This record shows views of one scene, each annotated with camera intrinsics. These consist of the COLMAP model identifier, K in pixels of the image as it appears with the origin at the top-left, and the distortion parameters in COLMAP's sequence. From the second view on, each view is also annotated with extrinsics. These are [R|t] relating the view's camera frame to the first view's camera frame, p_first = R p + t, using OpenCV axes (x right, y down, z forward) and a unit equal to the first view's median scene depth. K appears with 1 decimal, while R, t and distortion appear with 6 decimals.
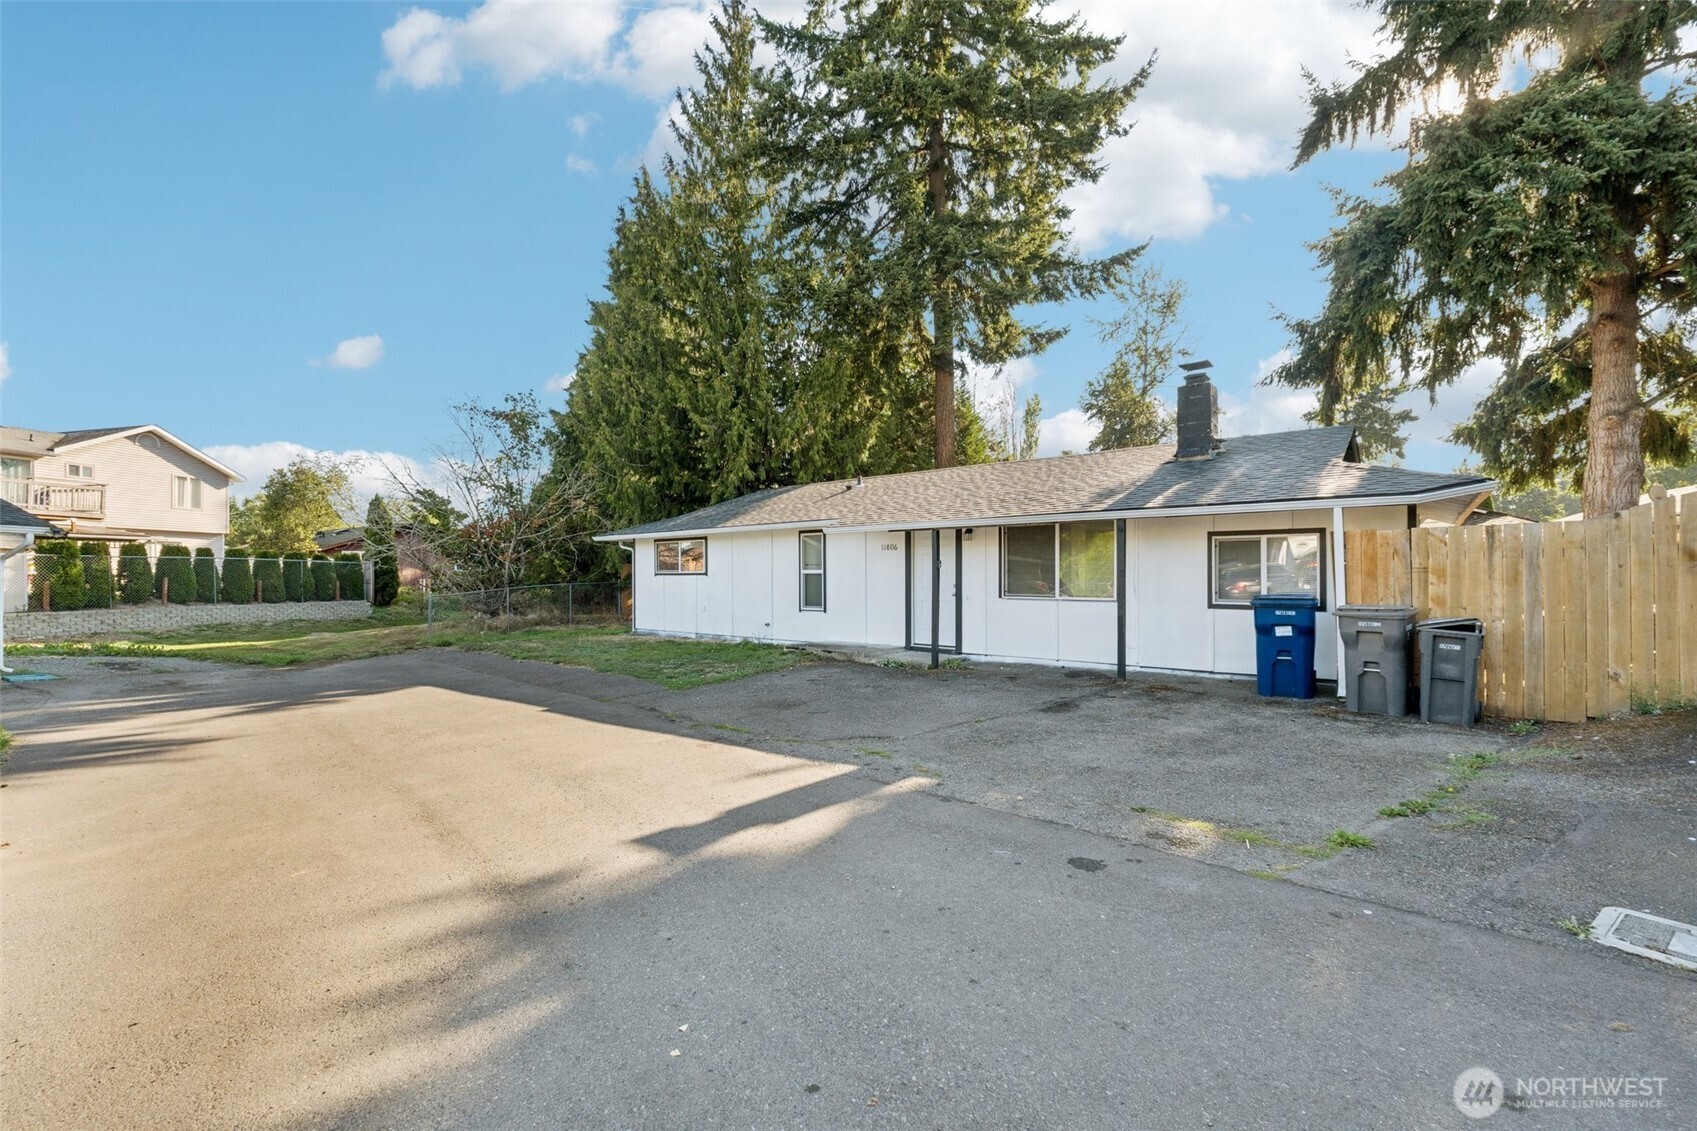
lens RADIAL K [[776.4, 0, 852.8], [0, 776.4, 564.0], [0, 0, 1]] dist [-0.004383, -0.000957]
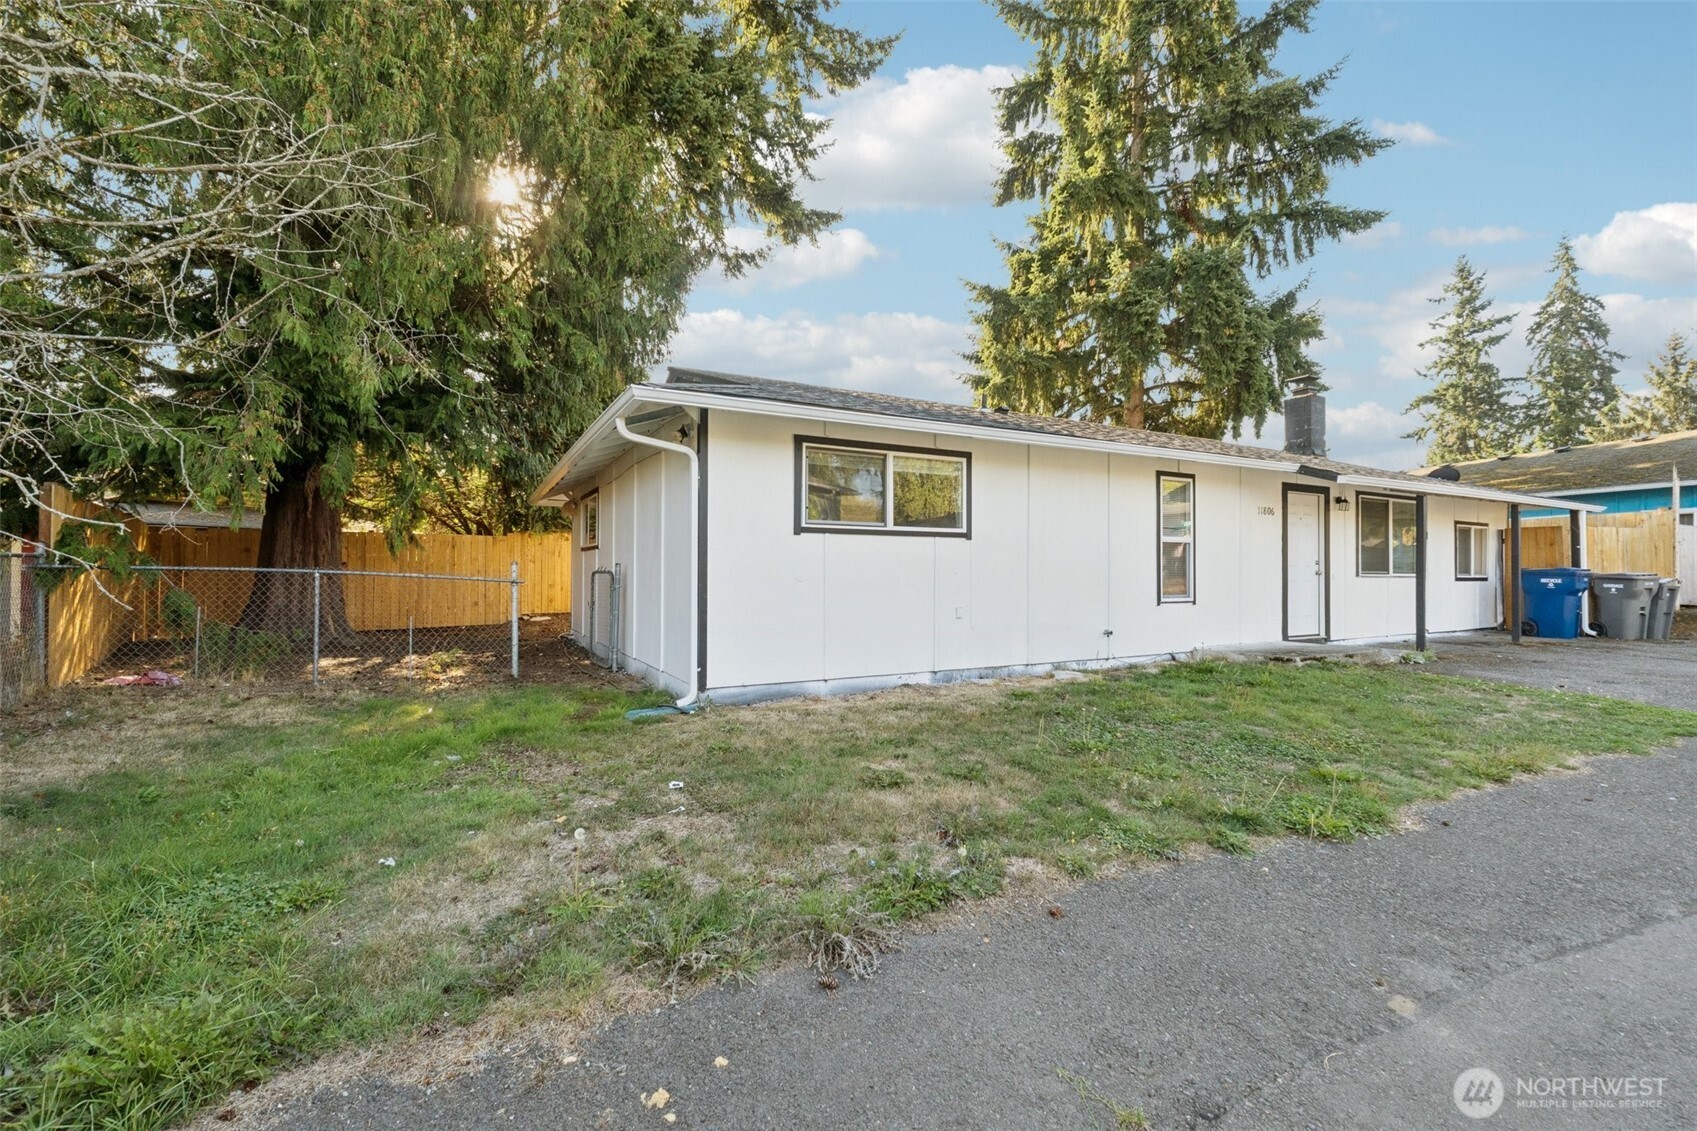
lens RADIAL K [[742.0, 0, 848.5], [0, 742.0, 565.5], [0, 0, 1]] dist [-0.002125, -0.000351]
pose [[0.338381, 0.015010, 0.940889, -0.854256], [-0.013576, 0.999847, -0.011068, 0.049928], [-0.940911, -0.009029, 0.338533, 1.279841]]
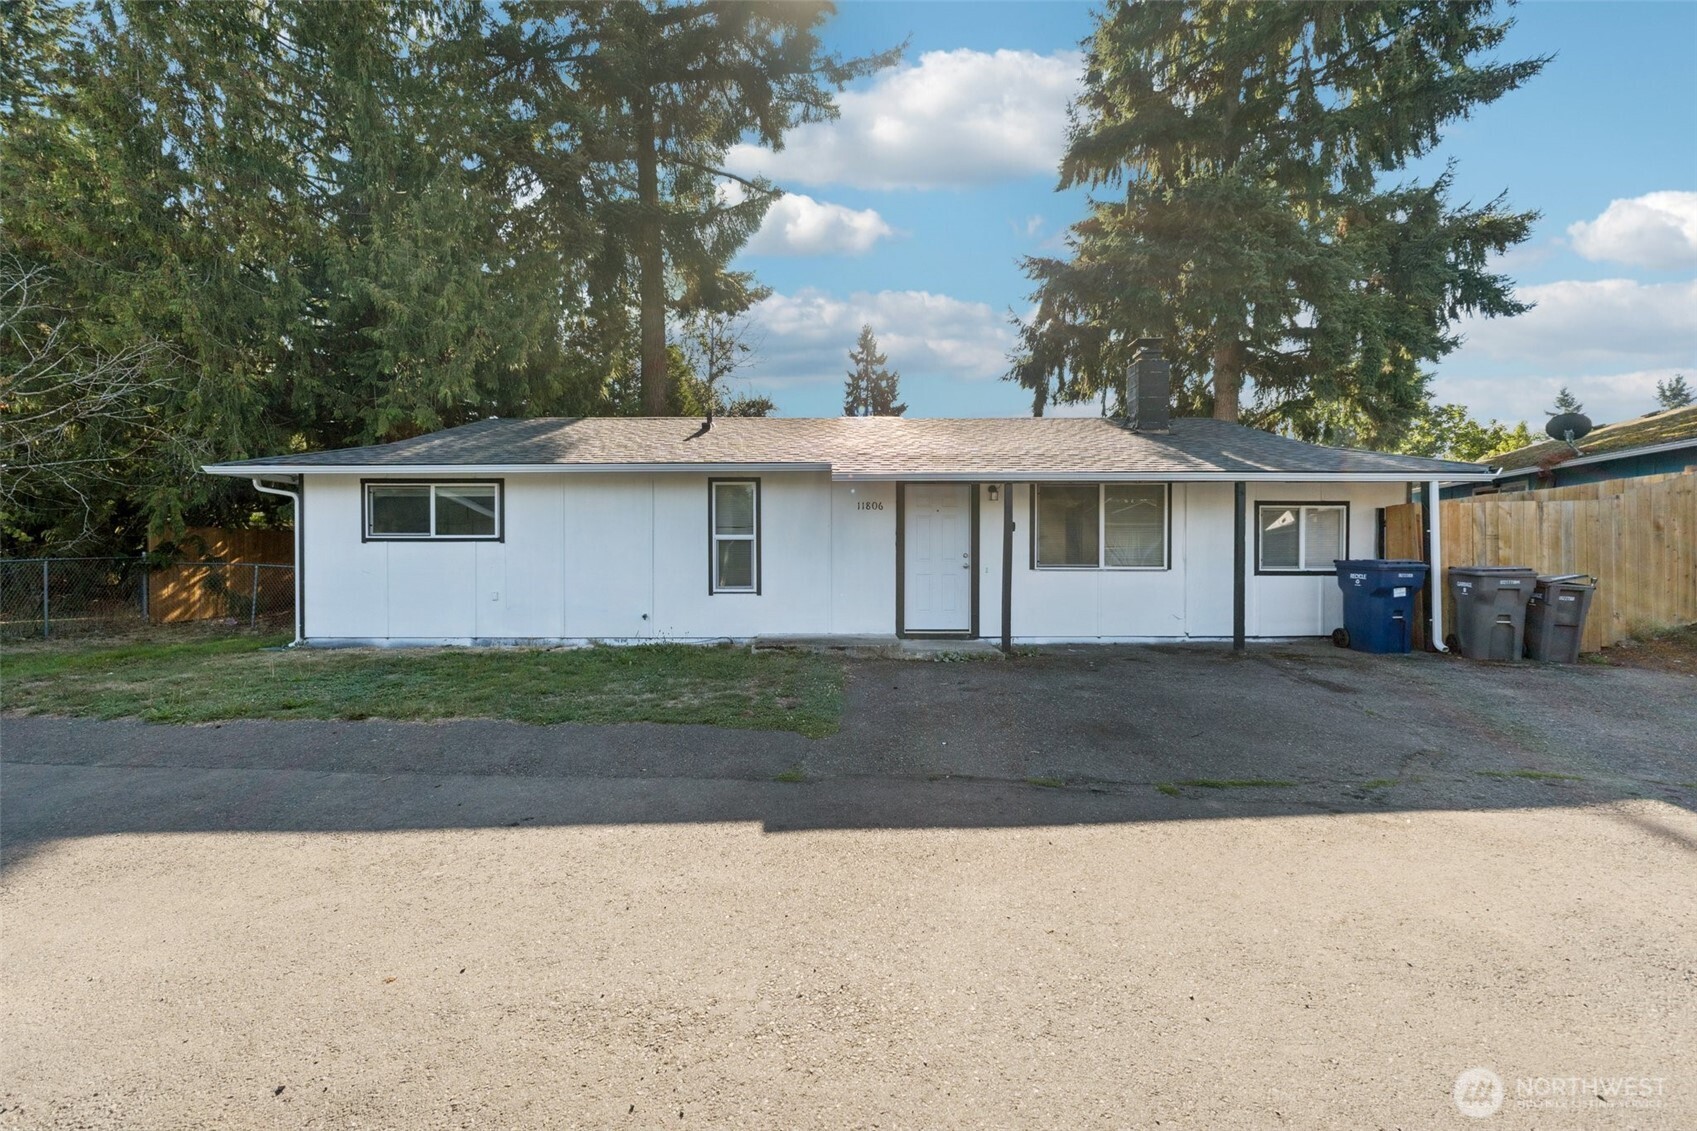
lens RADIAL K [[733.0, 0, 848.0], [0, 733.0, 564.0], [0, 0, 1]] dist [-0.009674, -0.000714]
pose [[0.752596, -0.003571, 0.658473, -0.500993], [-0.009977, 0.999809, 0.016825, 0.027060], [-0.658407, -0.019232, 0.752416, 0.534590]]
